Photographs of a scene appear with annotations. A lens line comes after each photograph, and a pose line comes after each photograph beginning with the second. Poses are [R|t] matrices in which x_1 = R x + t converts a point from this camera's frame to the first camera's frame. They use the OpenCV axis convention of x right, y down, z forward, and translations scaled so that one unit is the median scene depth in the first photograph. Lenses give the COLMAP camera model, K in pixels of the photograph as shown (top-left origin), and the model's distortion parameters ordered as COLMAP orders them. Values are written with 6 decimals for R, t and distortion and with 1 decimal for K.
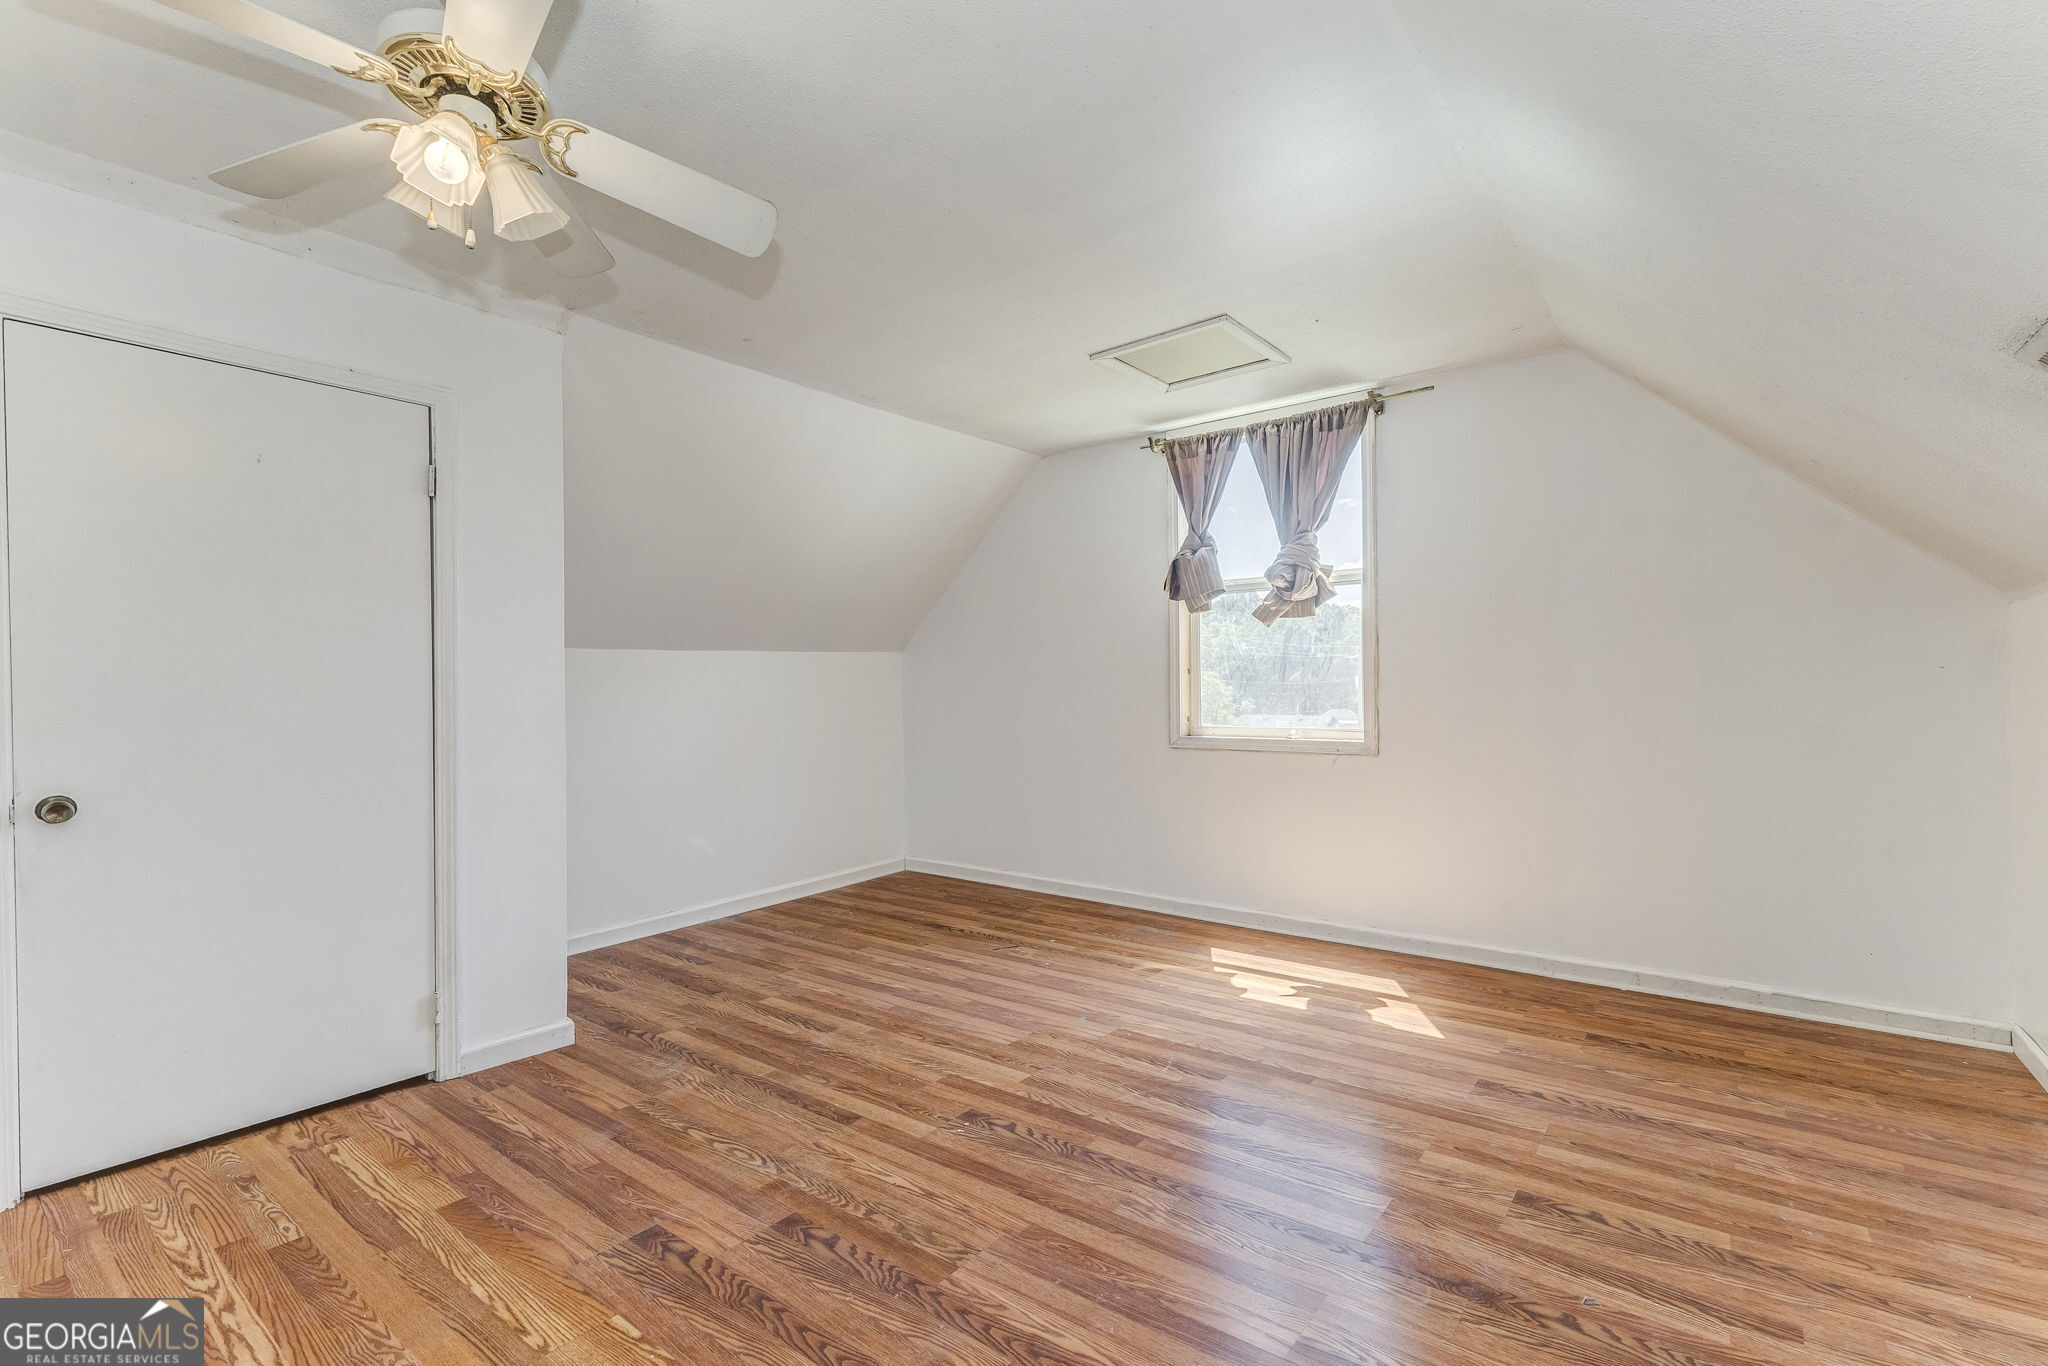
lens RADIAL K [[956.9, 0, 1023.7], [0, 956.9, 687.4], [0, 0, 1]] dist [-0.000152, 0.000044]
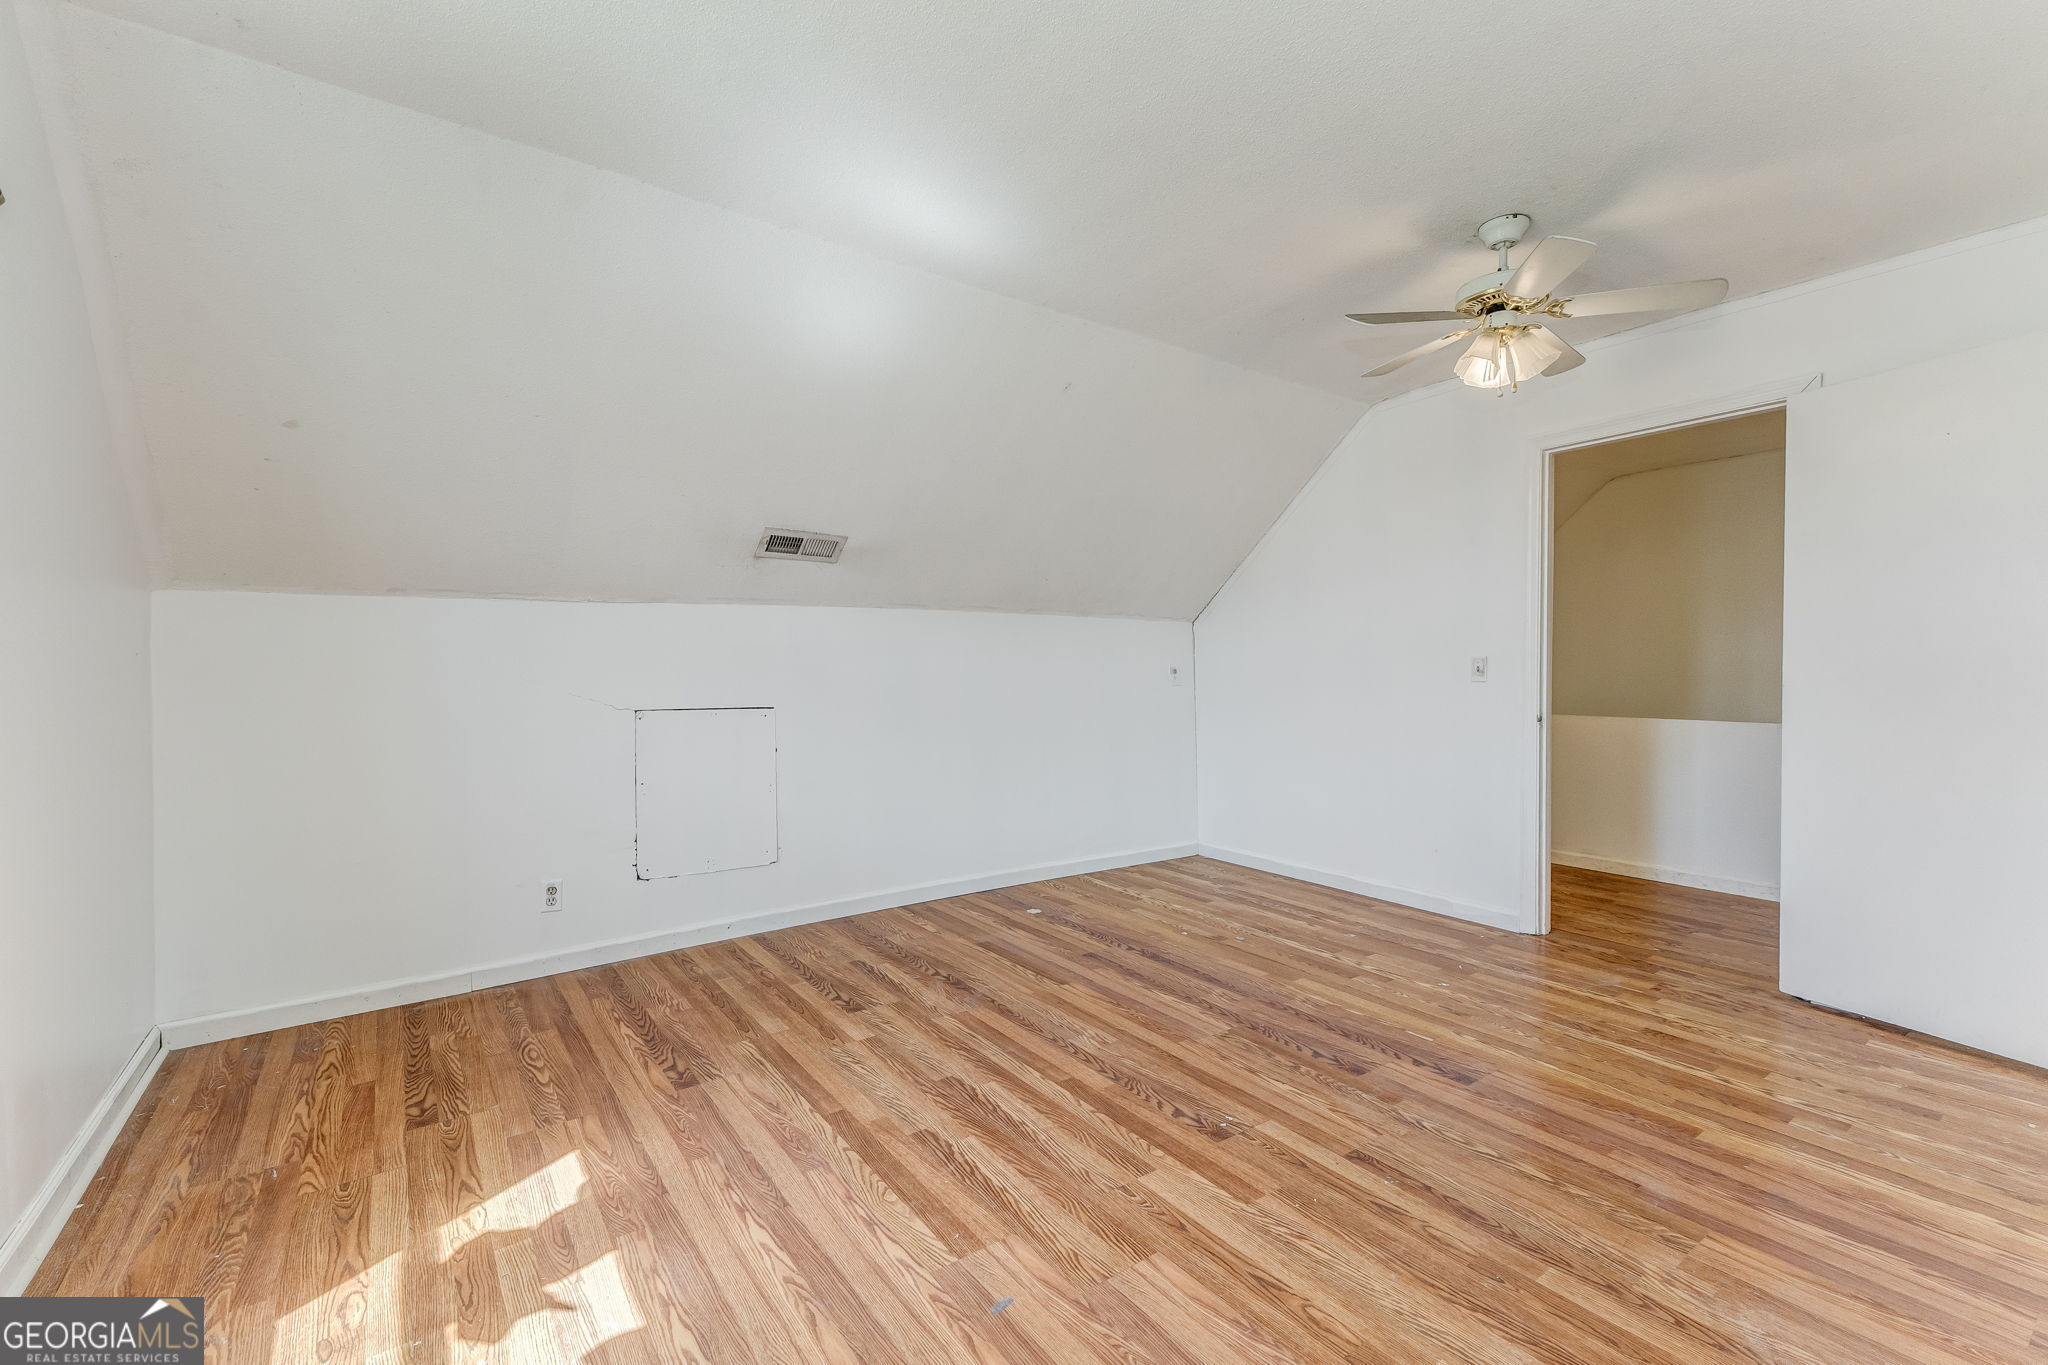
lens RADIAL K [[875.2, 0, 1023.4], [0, 875.2, 678.4], [0, 0, 1]] dist [0.001481, 0.000061]
pose [[-0.961683, 0.015486, 0.273727, -0.116038], [0.014193, 0.999877, -0.006703, 0.006634], [-0.273797, -0.002562, -0.961784, 1.926542]]
